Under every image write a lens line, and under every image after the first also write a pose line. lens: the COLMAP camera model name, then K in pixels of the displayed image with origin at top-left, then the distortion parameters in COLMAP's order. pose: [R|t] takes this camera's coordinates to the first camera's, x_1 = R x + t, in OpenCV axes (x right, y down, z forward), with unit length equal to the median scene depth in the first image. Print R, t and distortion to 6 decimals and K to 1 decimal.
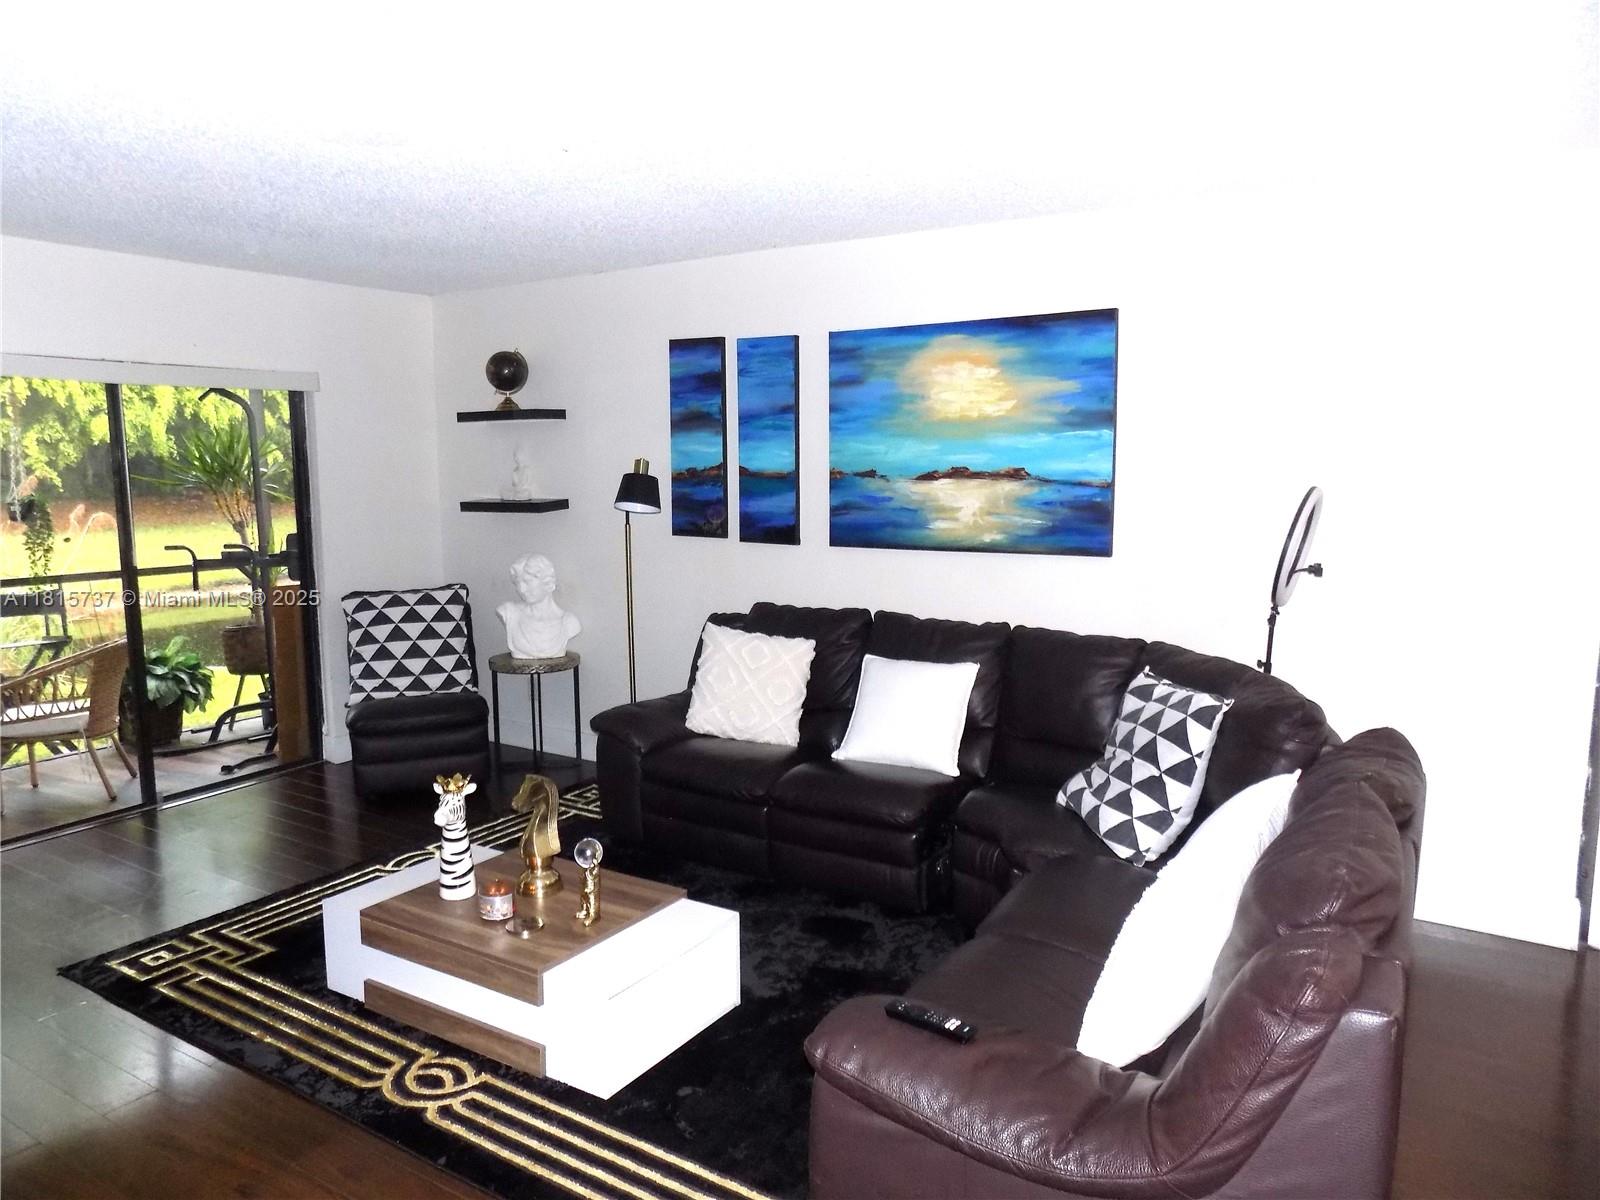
lens RADIAL K [[1079.0, 0, 800.0], [0, 1079.0, 600.0], [0, 0, 1]] dist [-0.068031, 0.089721]
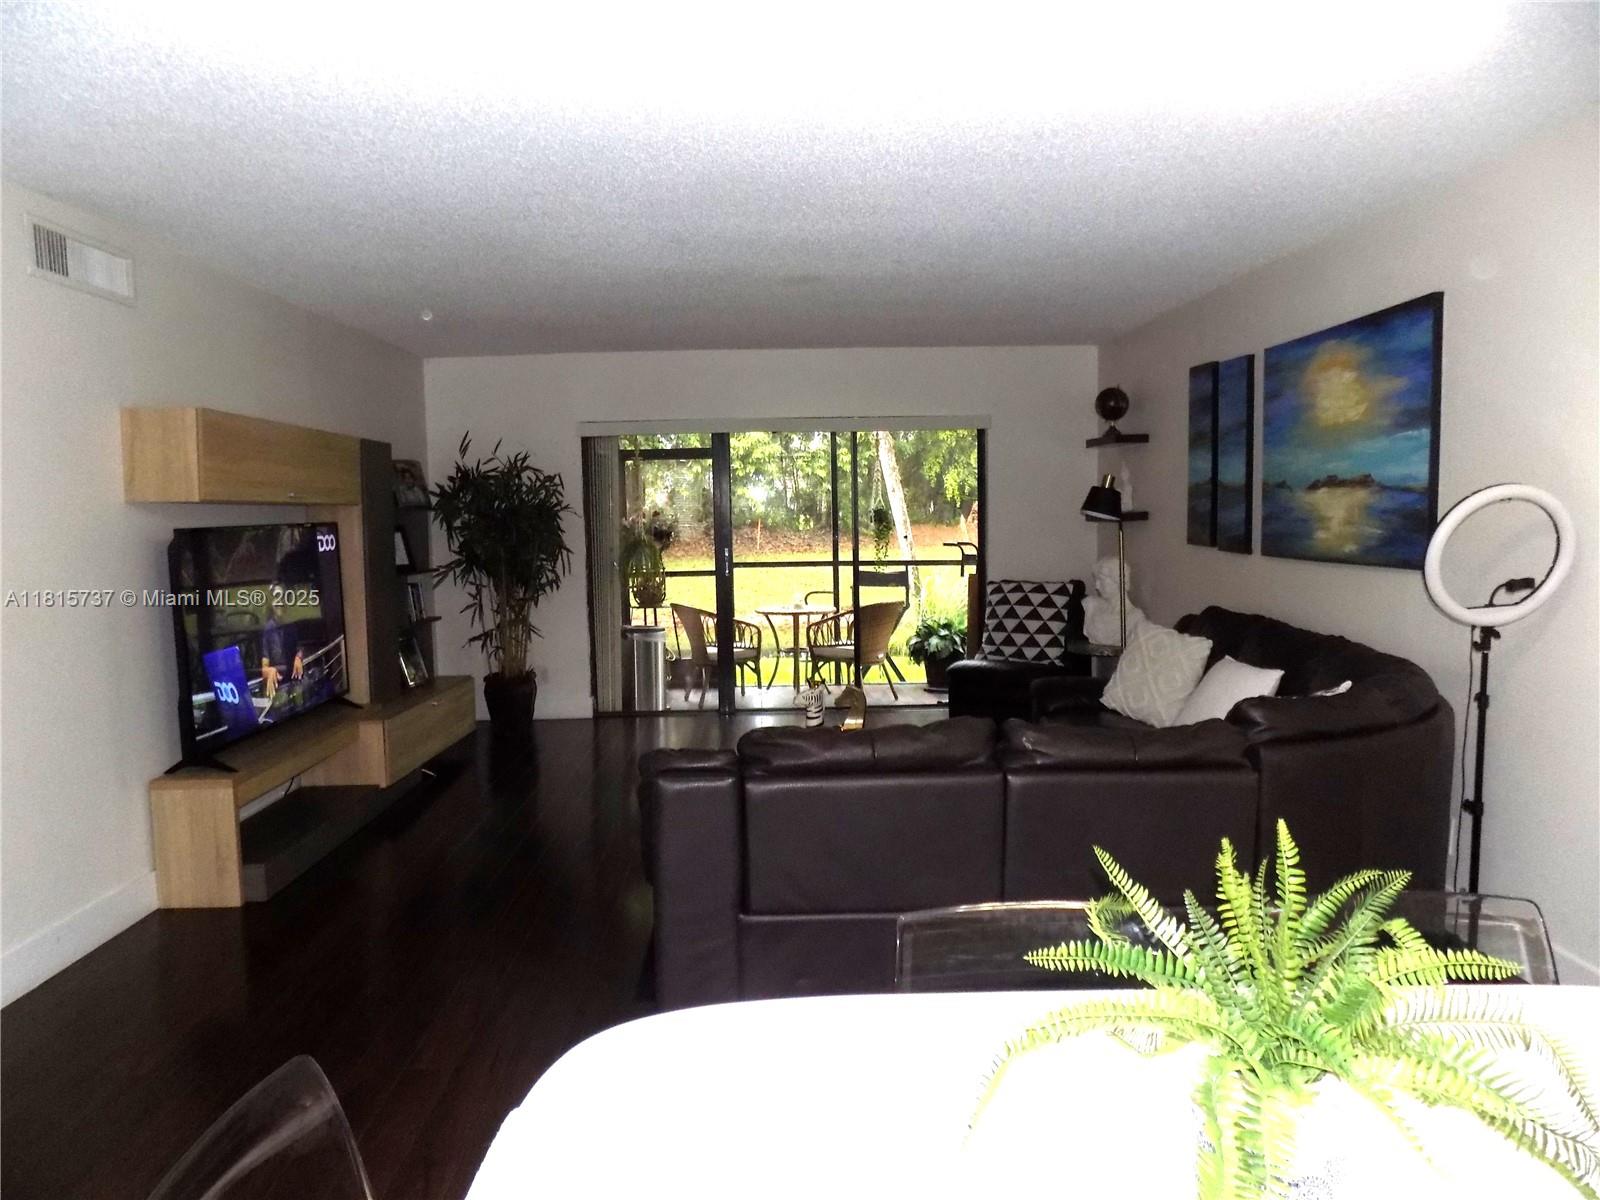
lens RADIAL K [[1079.0, 0, 800.0], [0, 1079.0, 600.0], [0, 0, 1]] dist [-0.068031, 0.089721]
pose [[0.553868, 0.073870, -0.829321, 0.676681], [-0.098418, 0.994882, 0.022888, 0.013562], [0.826768, 0.068943, 0.558303, 0.071056]]
